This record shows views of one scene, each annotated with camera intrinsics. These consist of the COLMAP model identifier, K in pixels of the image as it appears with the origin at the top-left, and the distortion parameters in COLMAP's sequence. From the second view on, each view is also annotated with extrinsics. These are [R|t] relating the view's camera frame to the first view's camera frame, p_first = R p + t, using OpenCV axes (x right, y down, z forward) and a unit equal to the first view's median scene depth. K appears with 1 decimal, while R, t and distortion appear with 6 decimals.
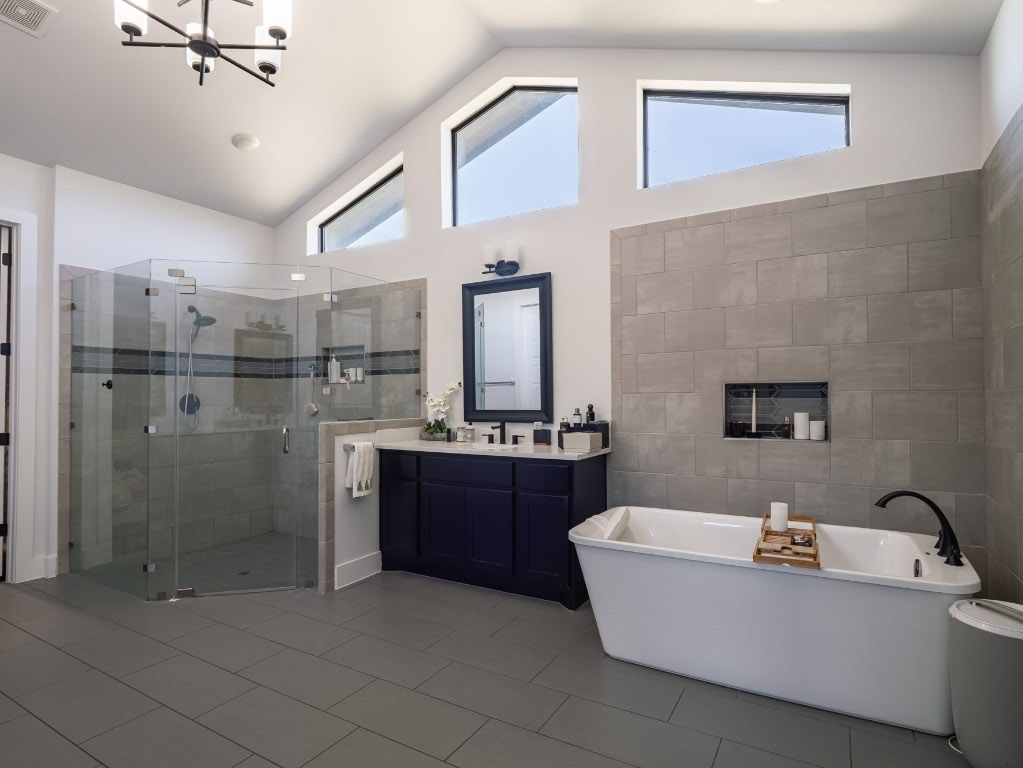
lens RADIAL K [[540.1, 0, 511.5], [0, 540.1, 384.0], [0, 0, 1]] dist [0.000610, -0.000639]
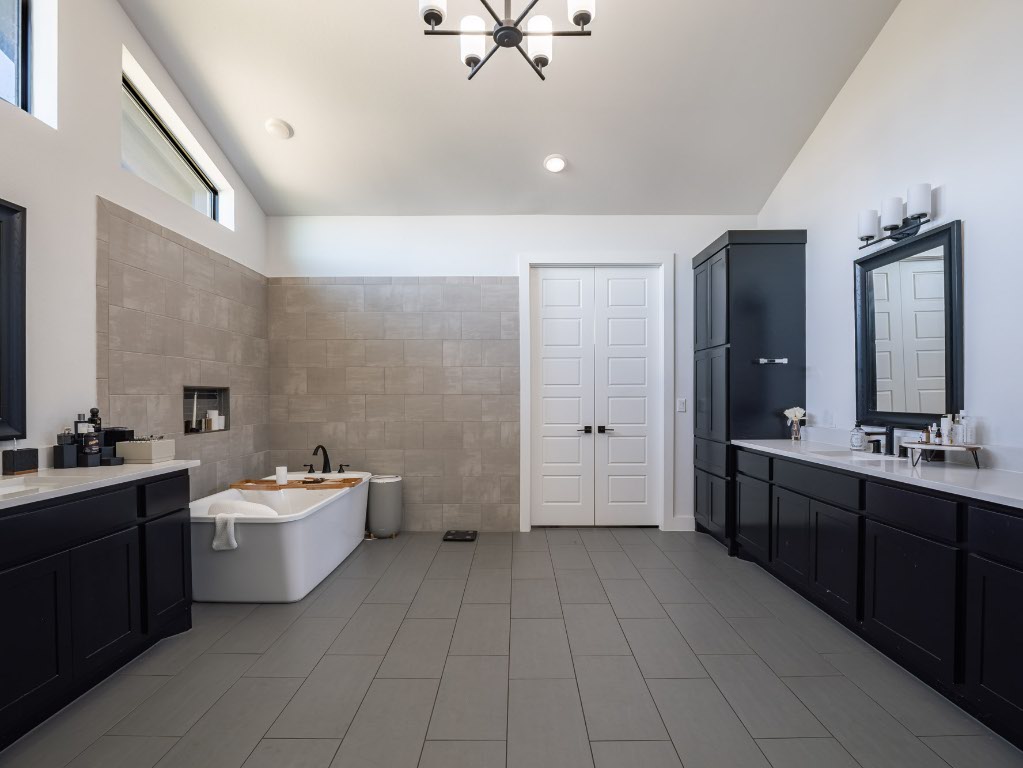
lens RADIAL K [[488.2, 0, 512.8], [0, 488.2, 387.2], [0, 0, 1]] dist [-0.010106, -0.000762]
pose [[-0.489199, 0.022025, 0.871894, -0.869256], [-0.016188, 0.999280, -0.034325, 0.024042], [-0.872022, -0.030906, -0.488490, 0.915217]]
